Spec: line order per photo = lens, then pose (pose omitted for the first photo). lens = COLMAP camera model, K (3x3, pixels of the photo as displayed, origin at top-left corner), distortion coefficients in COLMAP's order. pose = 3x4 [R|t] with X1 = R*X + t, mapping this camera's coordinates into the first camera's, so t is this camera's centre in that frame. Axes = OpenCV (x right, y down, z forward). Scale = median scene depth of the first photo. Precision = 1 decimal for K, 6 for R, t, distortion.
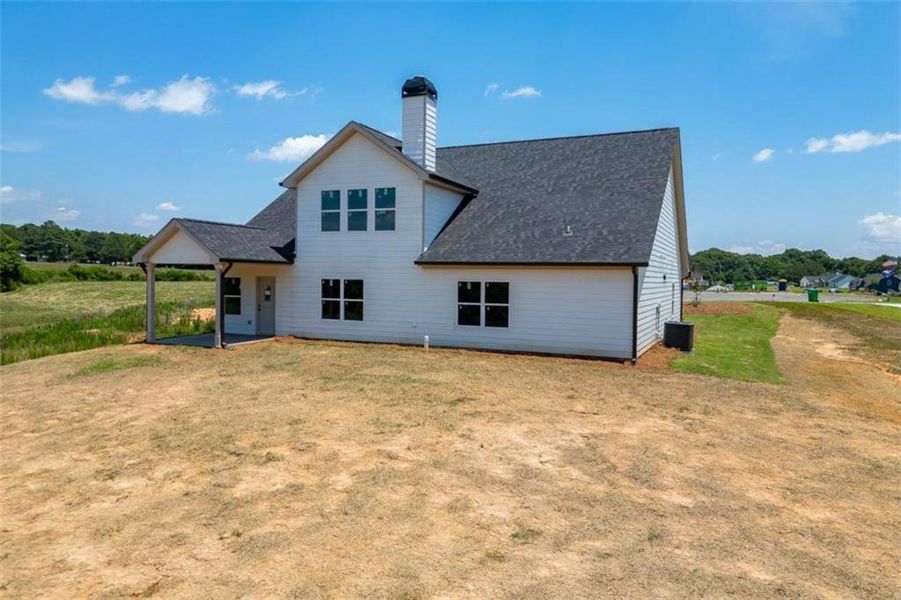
lens RADIAL K [[637.0, 0, 453.0], [0, 637.0, 292.4], [0, 0, 1]] dist [0.025574, -0.001905]
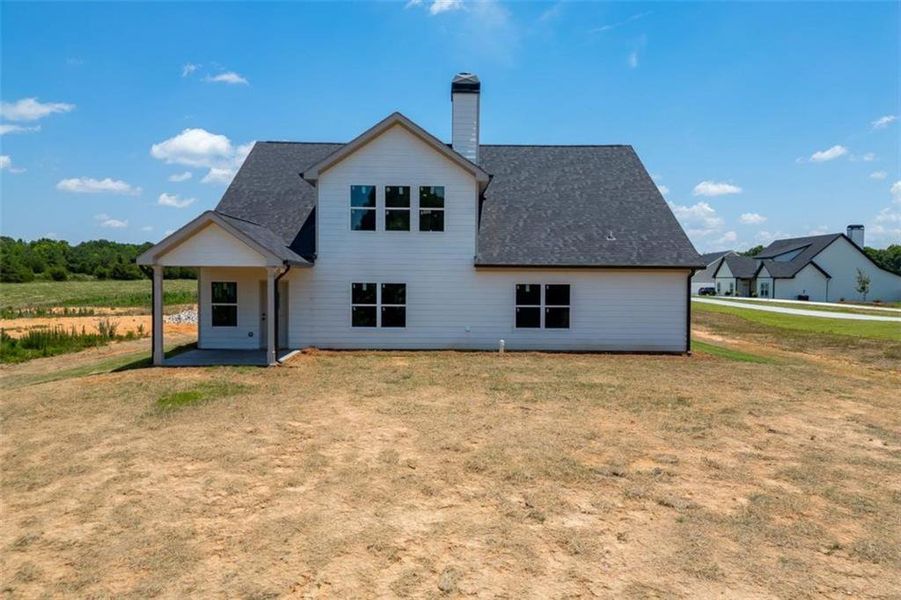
lens RADIAL K [[637.0, 0, 453.0], [0, 637.0, 292.4], [0, 0, 1]] dist [0.025574, -0.001905]
pose [[0.908835, -0.017807, 0.416776, -0.472127], [0.015403, 0.999840, 0.009130, -0.014178], [-0.416871, -0.001878, 0.908964, 0.123538]]
